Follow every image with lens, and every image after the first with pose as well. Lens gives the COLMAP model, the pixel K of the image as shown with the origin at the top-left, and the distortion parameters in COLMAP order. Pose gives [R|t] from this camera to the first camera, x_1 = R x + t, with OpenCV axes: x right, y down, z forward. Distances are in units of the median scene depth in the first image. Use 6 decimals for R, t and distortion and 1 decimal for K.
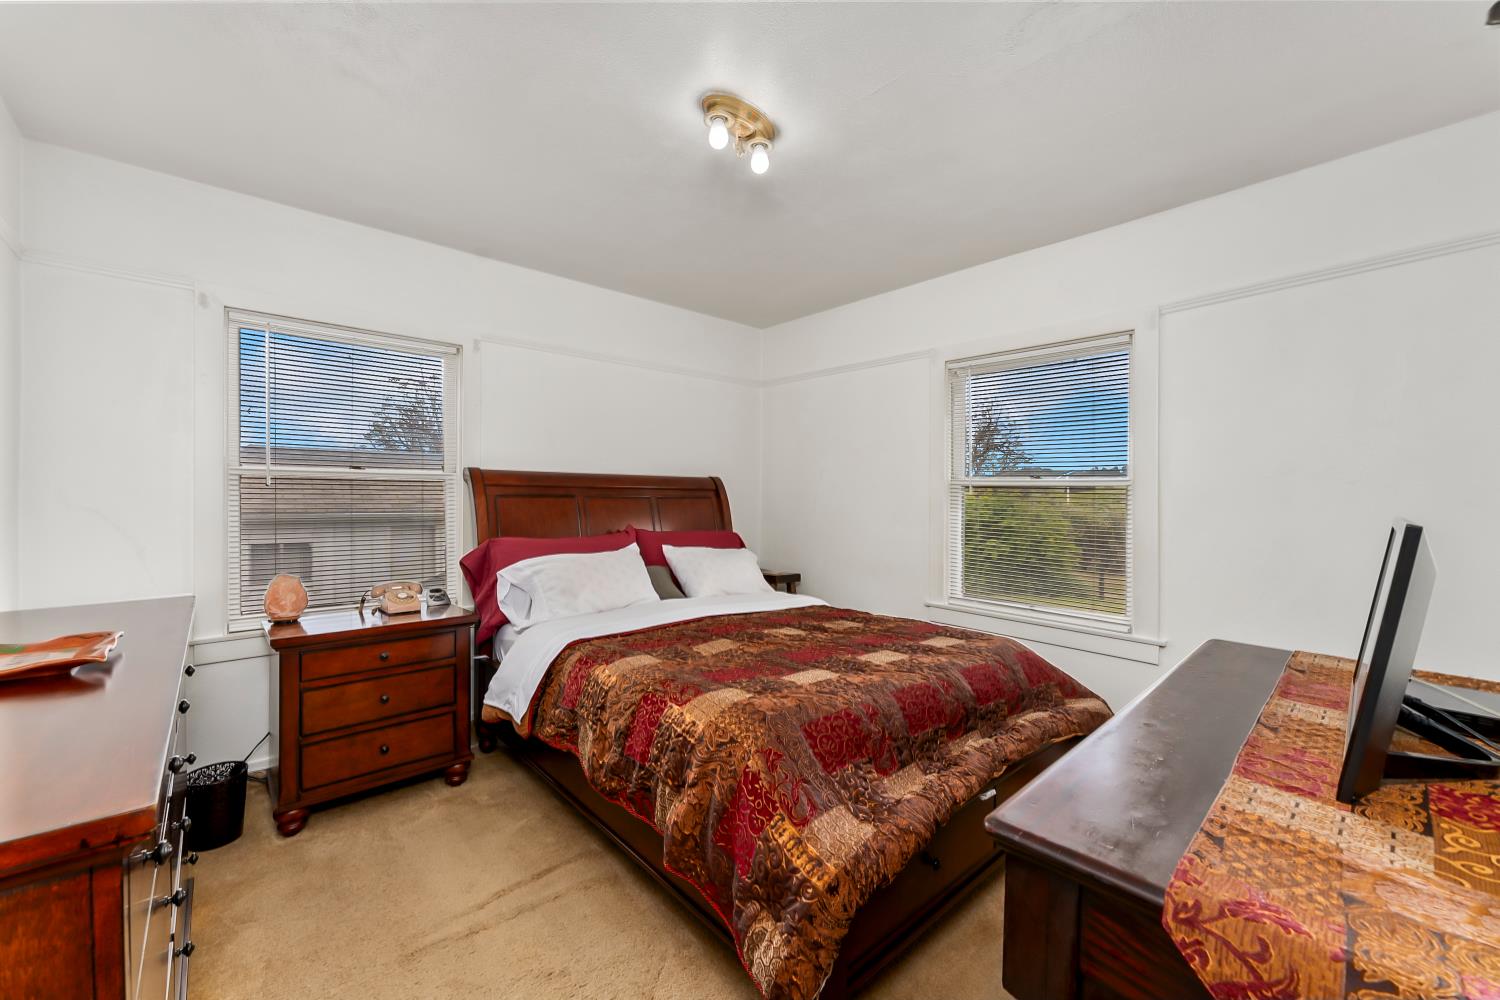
lens RADIAL K [[592.1, 0, 752.3], [0, 592.1, 499.9], [0, 0, 1]] dist [0.002682, 0.000000]
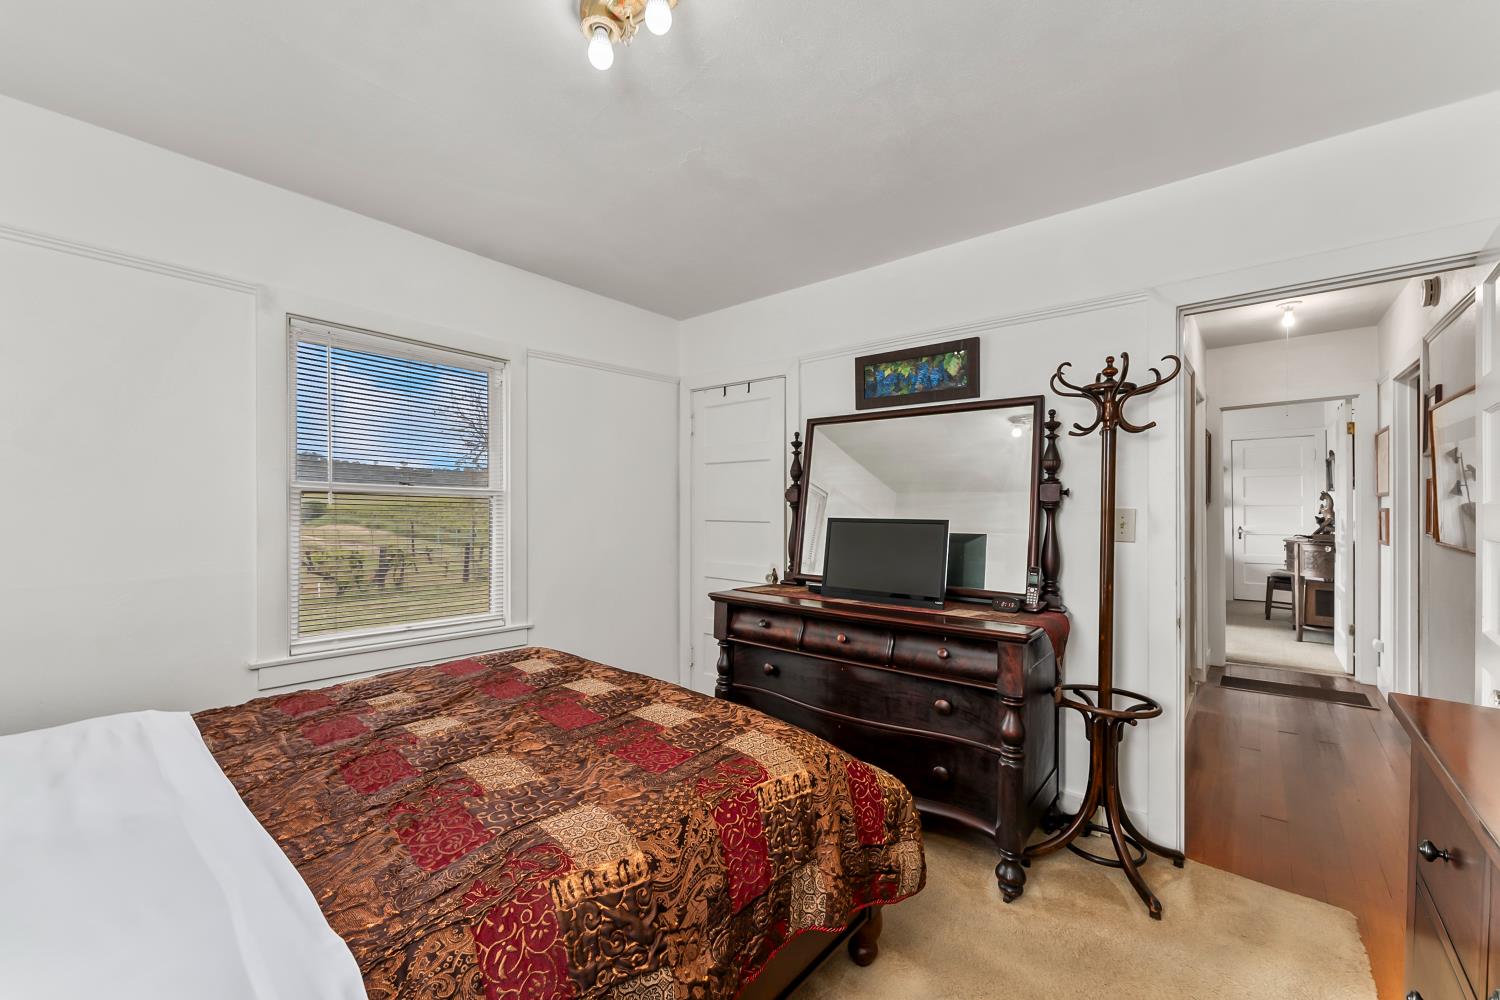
lens RADIAL K [[592.1, 0, 741.5], [0, 592.1, 506.8], [0, 0, 1]] dist [0.002682, 0.000000]
pose [[-0.129260, -0.008563, 0.991574, -0.681605], [-0.004310, 0.999958, 0.008074, -0.017828], [-0.991601, -0.003230, -0.129292, 0.859201]]
